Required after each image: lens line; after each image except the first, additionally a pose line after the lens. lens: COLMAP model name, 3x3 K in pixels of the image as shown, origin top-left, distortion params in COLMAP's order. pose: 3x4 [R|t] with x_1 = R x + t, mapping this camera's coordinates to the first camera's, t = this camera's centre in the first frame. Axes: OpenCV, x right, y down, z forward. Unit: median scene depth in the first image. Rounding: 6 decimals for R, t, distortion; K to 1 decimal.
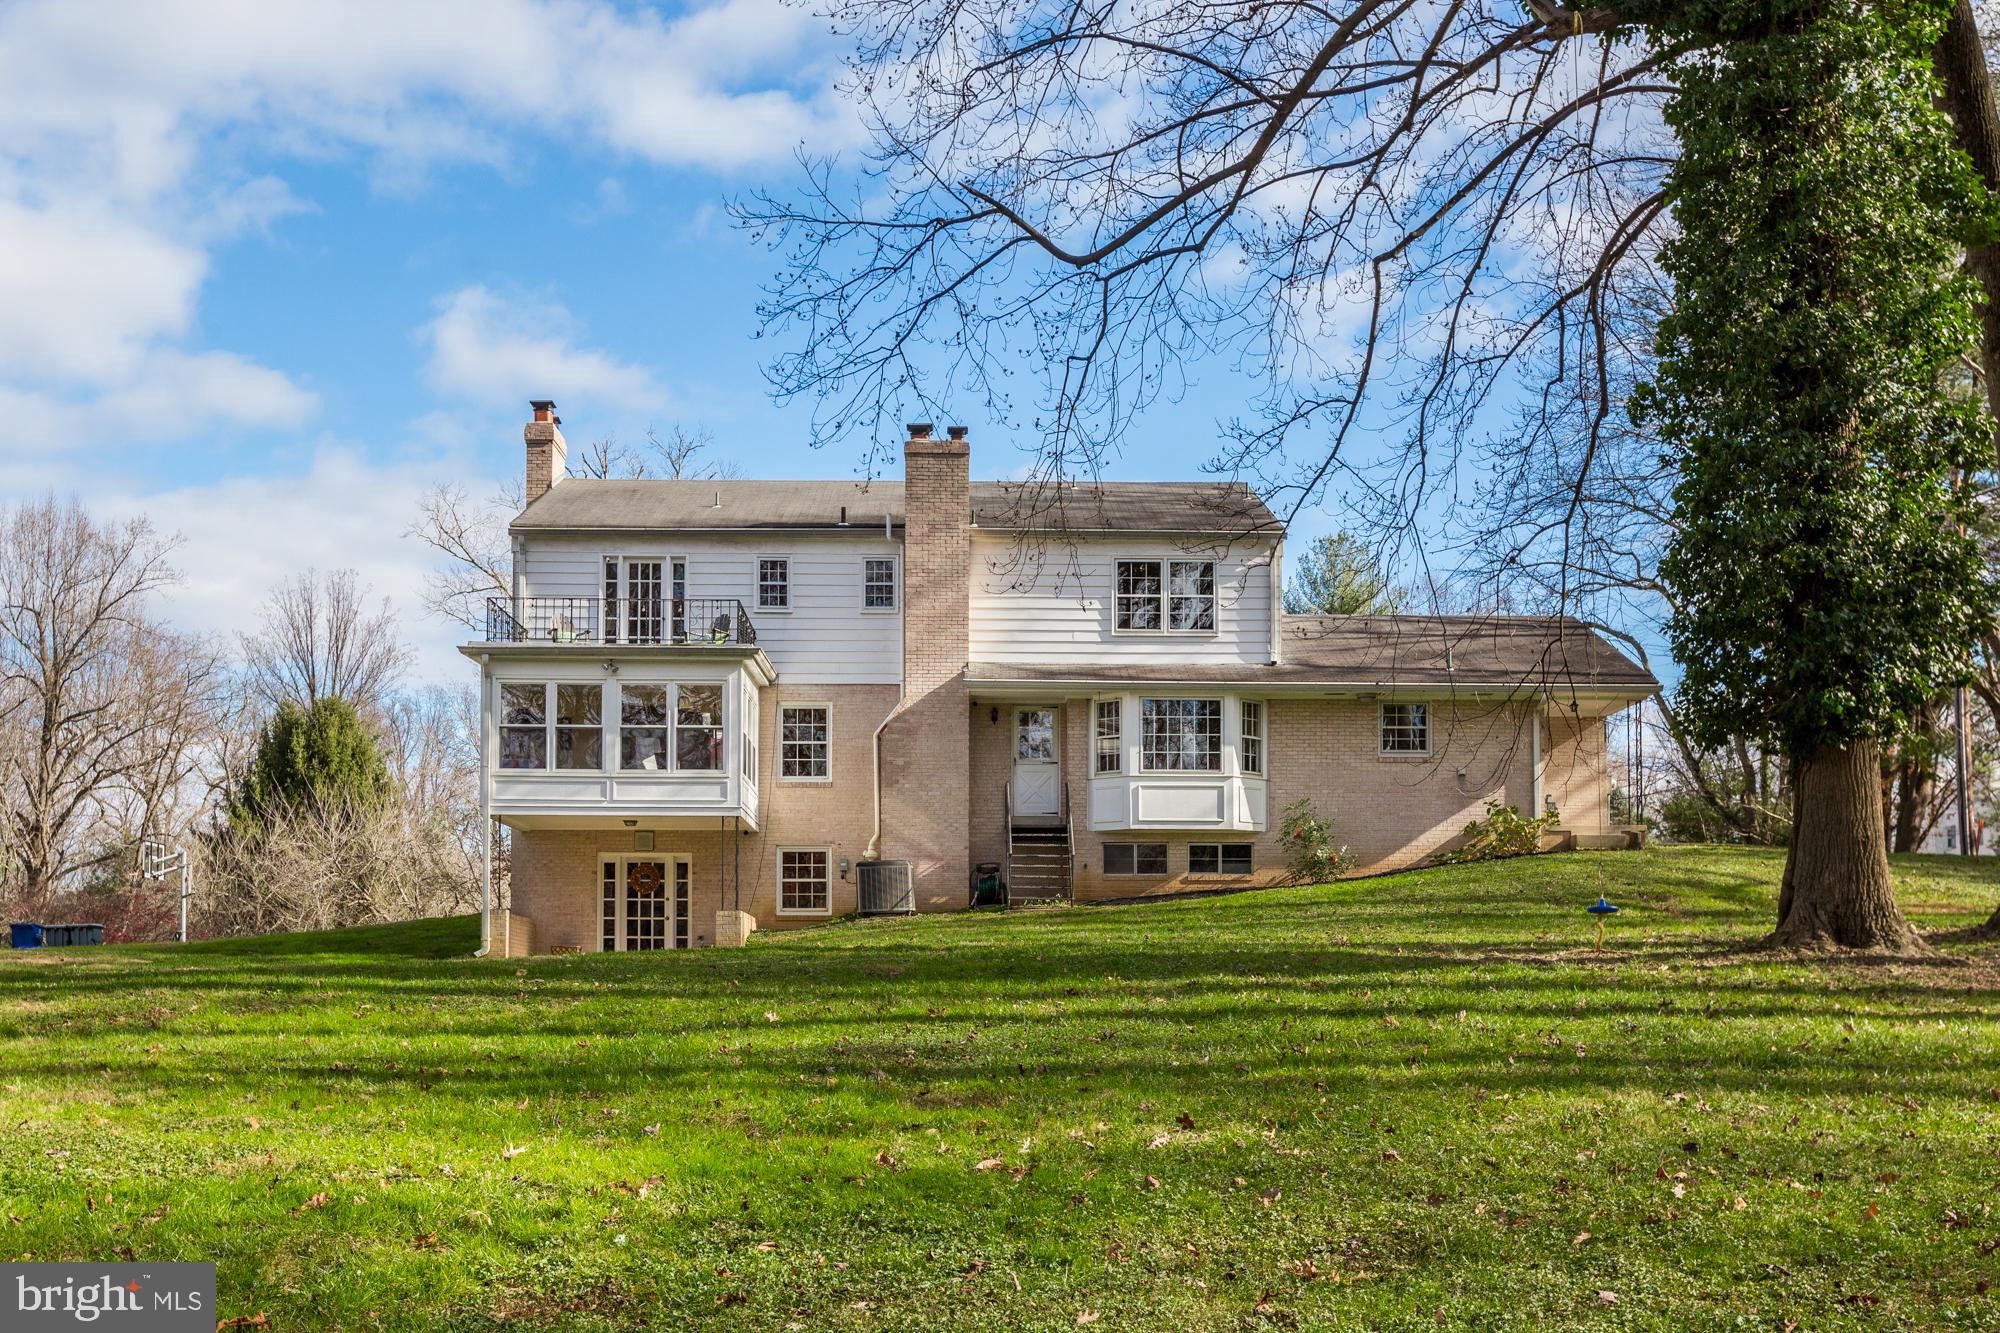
lens RADIAL K [[1963.7, 0, 1024.0], [0, 1963.7, 942.3], [0, 0, 1]] dist [0.002896, 0.000000]
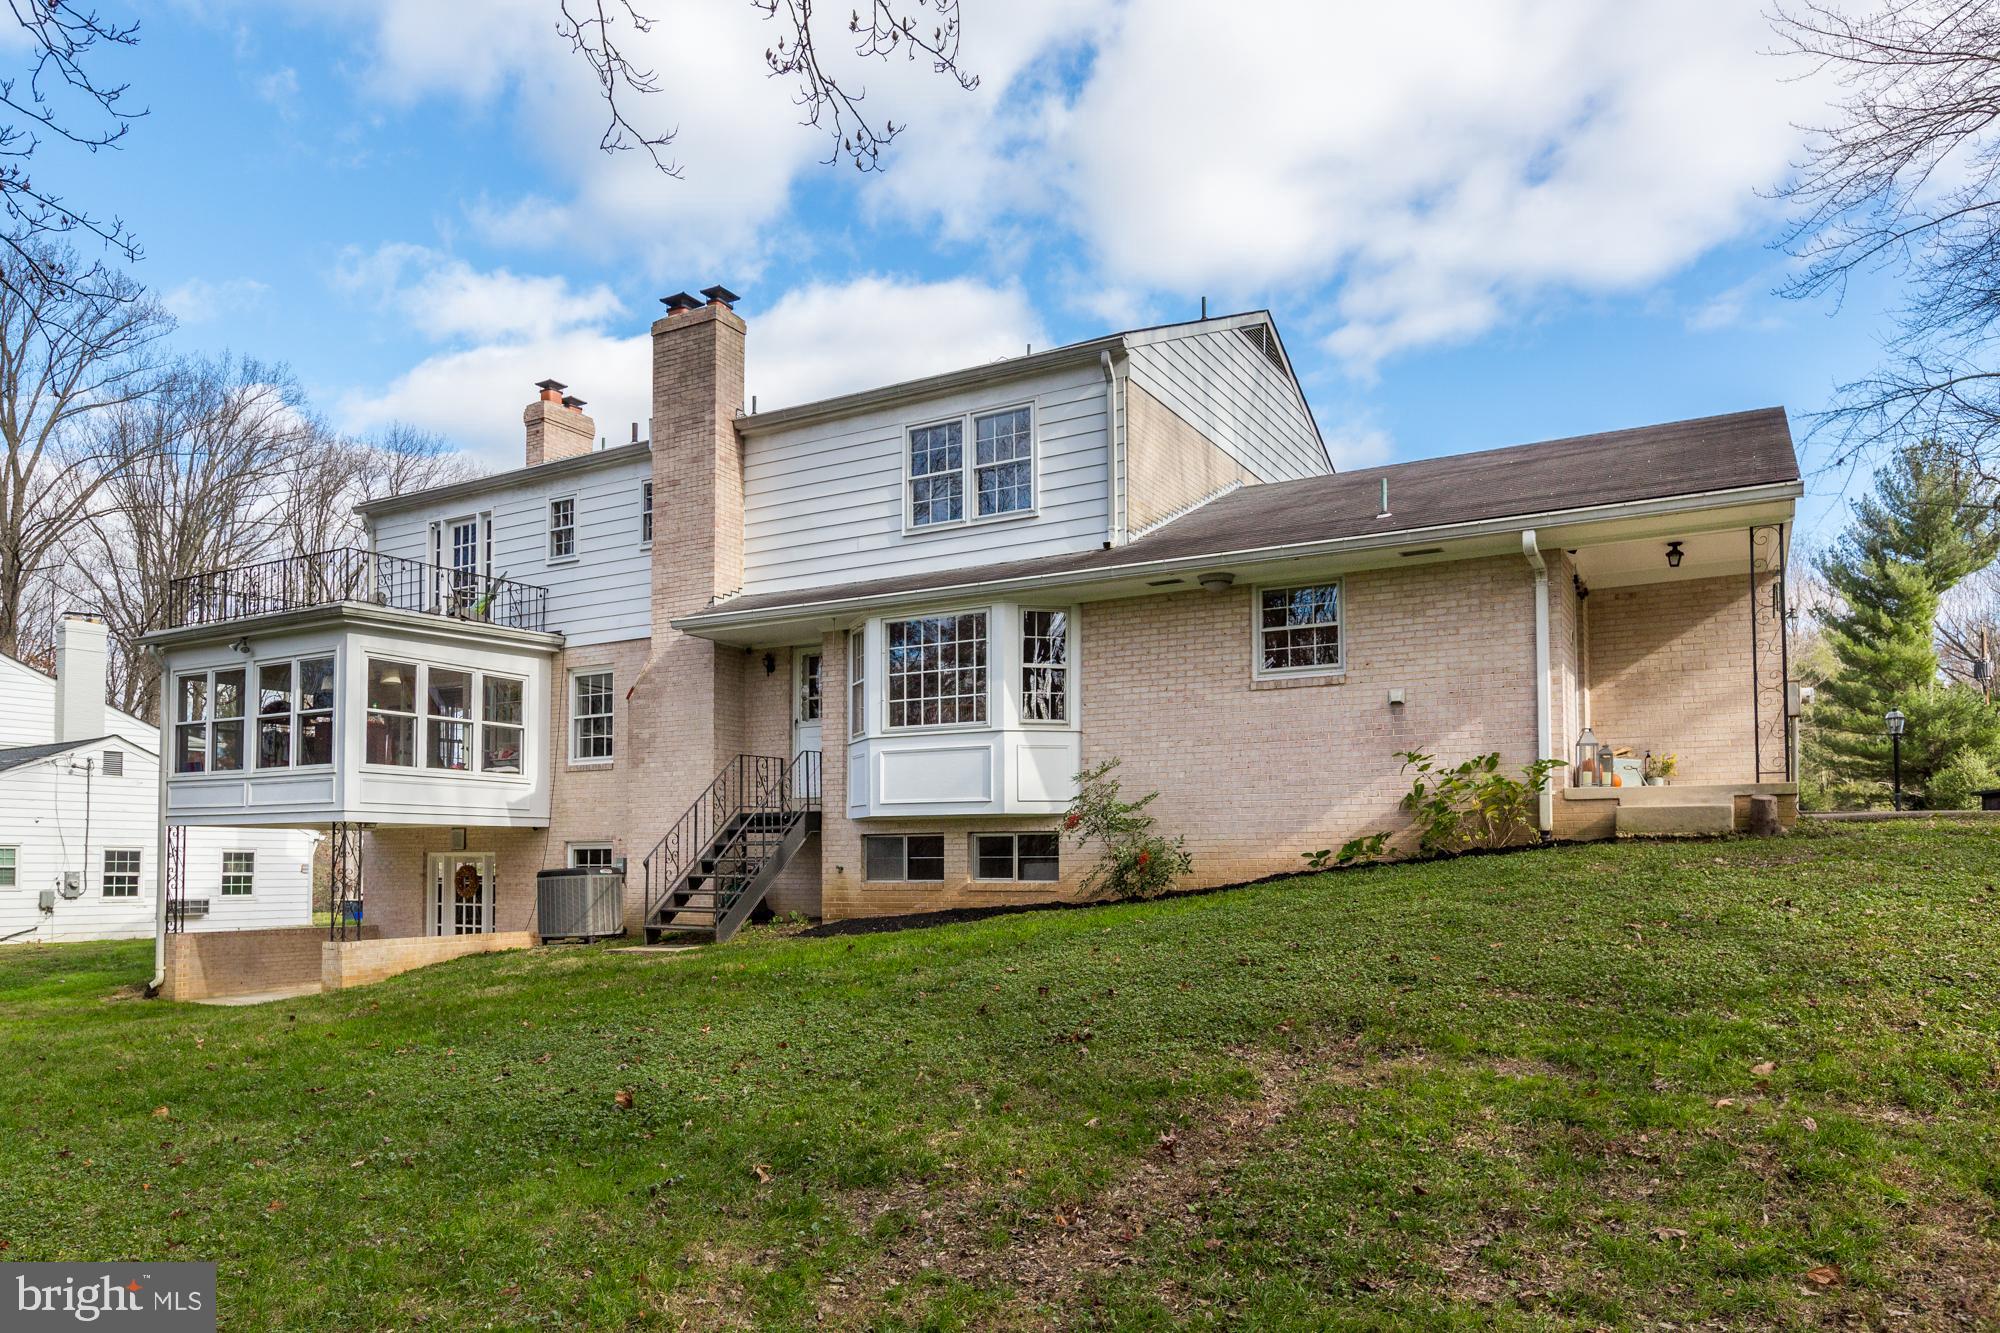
lens RADIAL K [[1252.3, 0, 1018.5], [0, 1252.3, 830.3], [0, 0, 1]] dist [0.015935, -0.008670]
pose [[0.852792, -0.013190, -0.522084, 0.316339], [0.018730, 0.999810, 0.005335, -0.053224], [0.521915, -0.014329, 0.852877, 0.644800]]
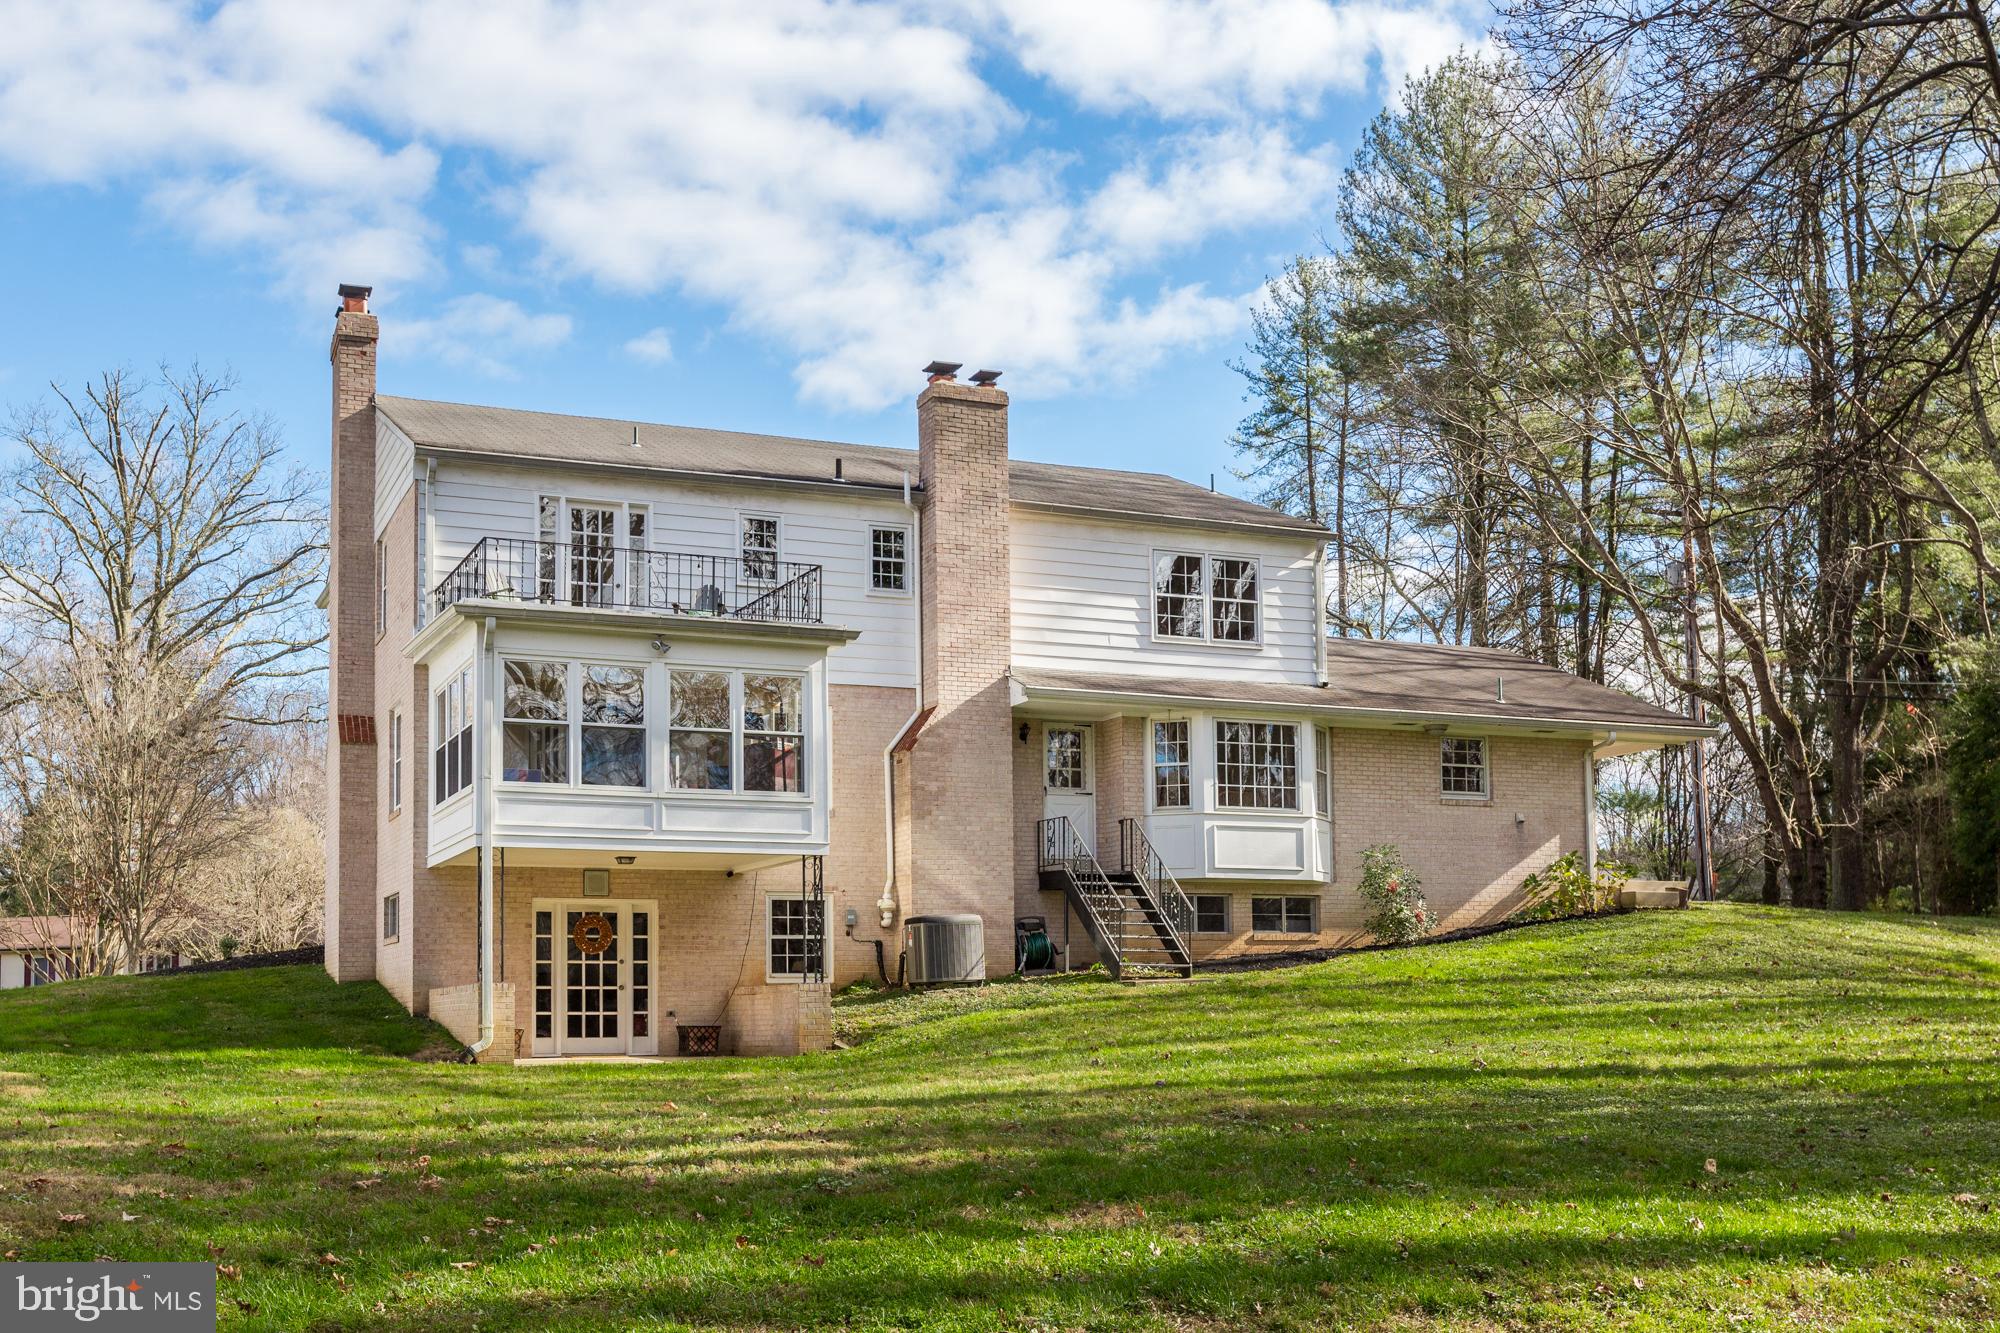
lens RADIAL K [[1963.7, 0, 948.7], [0, 1963.7, 899.2], [0, 0, 1]] dist [0.002896, 0.000000]
pose [[0.941782, 0.012141, 0.336006, -0.315070], [-0.000435, 0.999391, -0.034892, -0.019740], [-0.336225, 0.032714, 0.941213, 0.259295]]
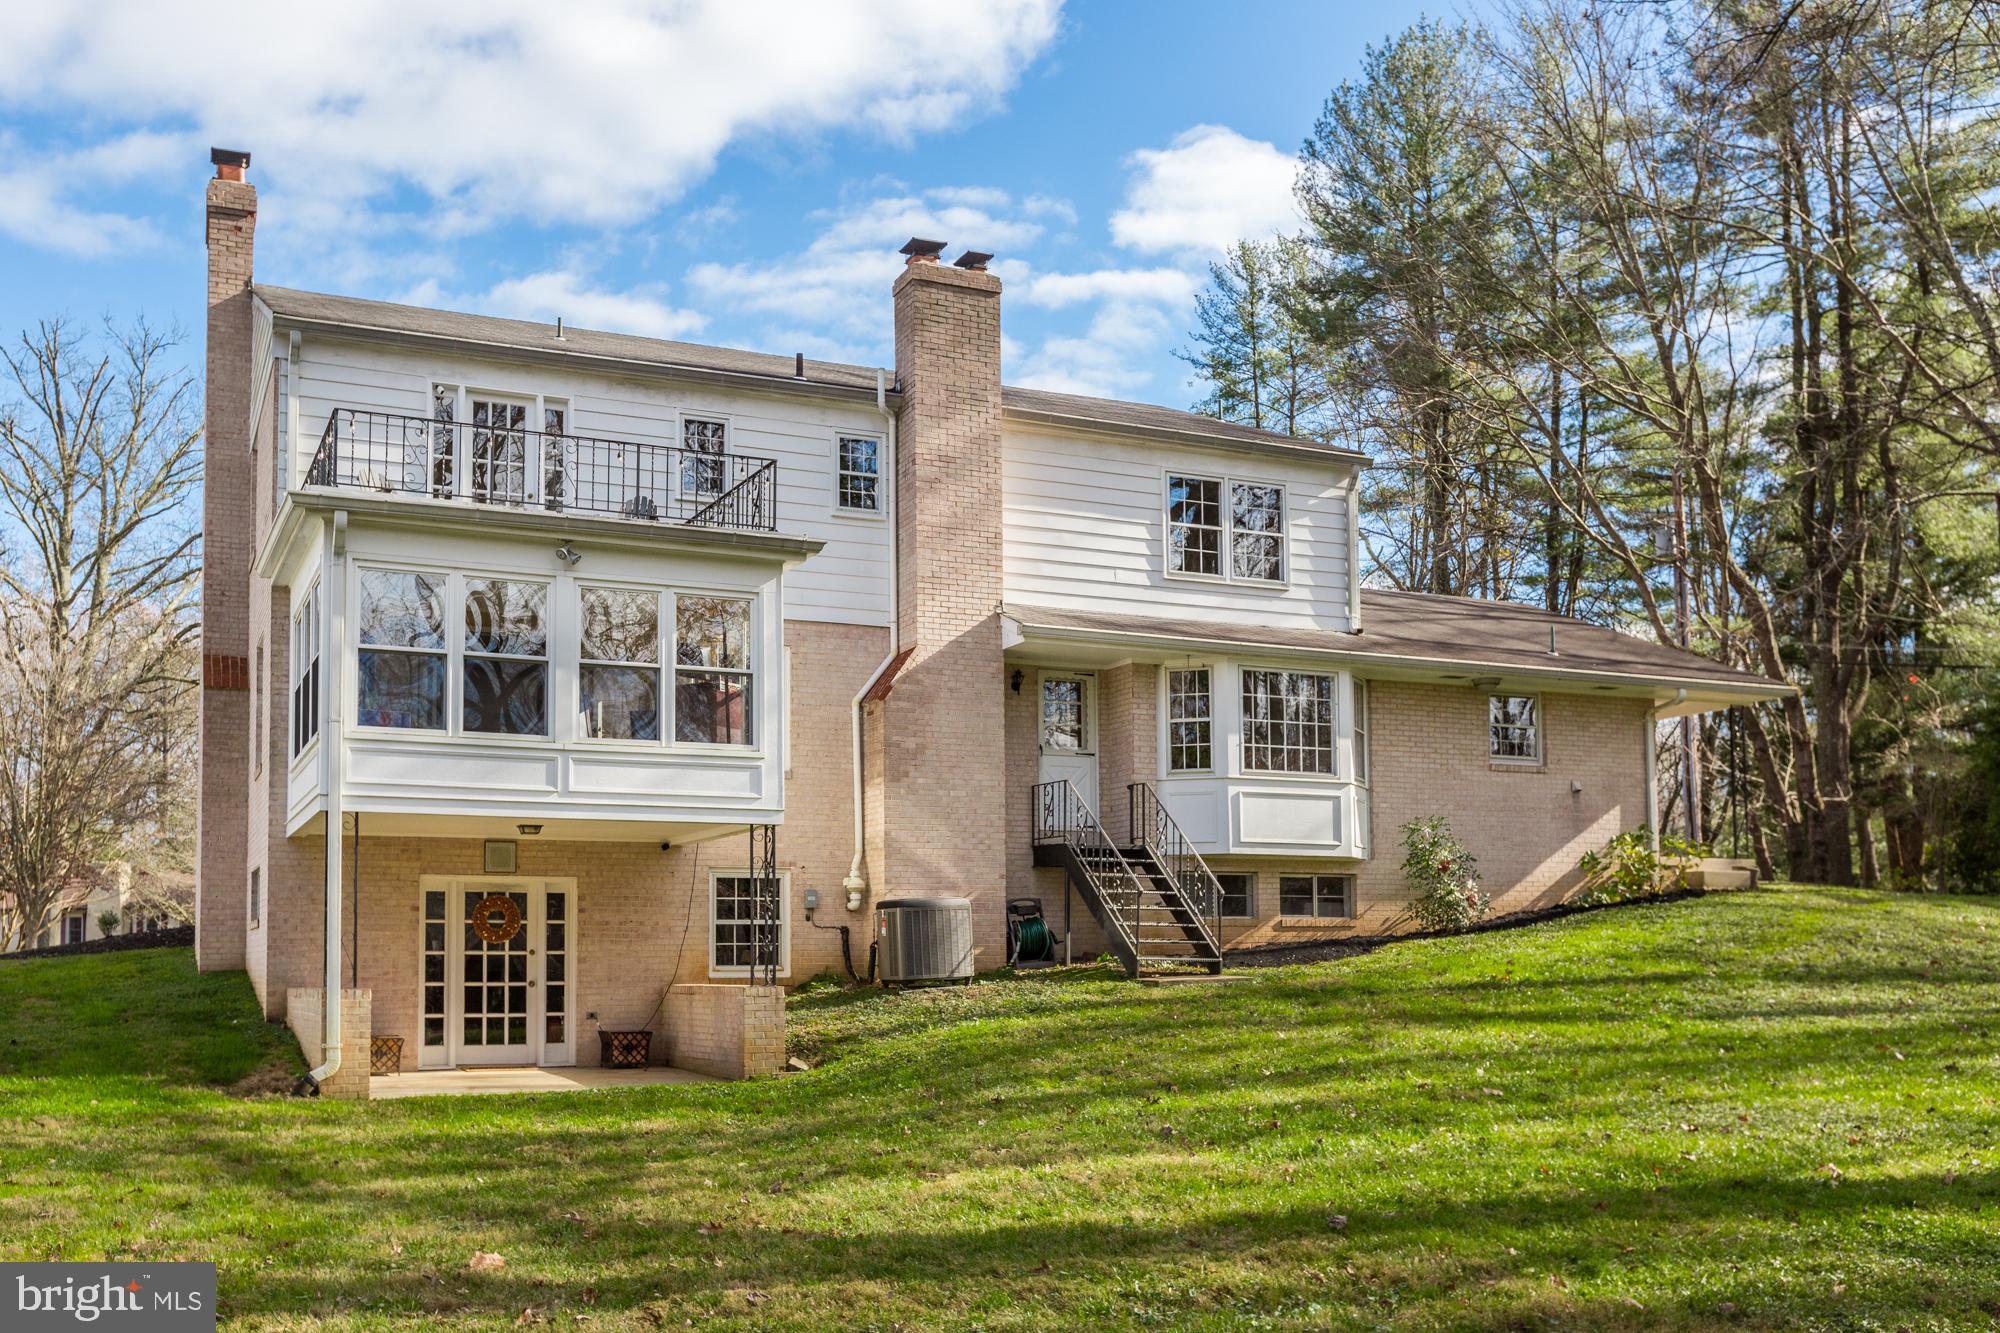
lens RADIAL K [[1774.0, 0, 938.3], [0, 1774.0, 876.1], [0, 0, 1]] dist [0.003195, -0.005021]
pose [[0.934920, 0.014905, 0.354545, -0.259661], [-0.005002, 0.999572, -0.028831, -0.030416], [-0.354823, 0.025181, 0.934594, 0.439276]]
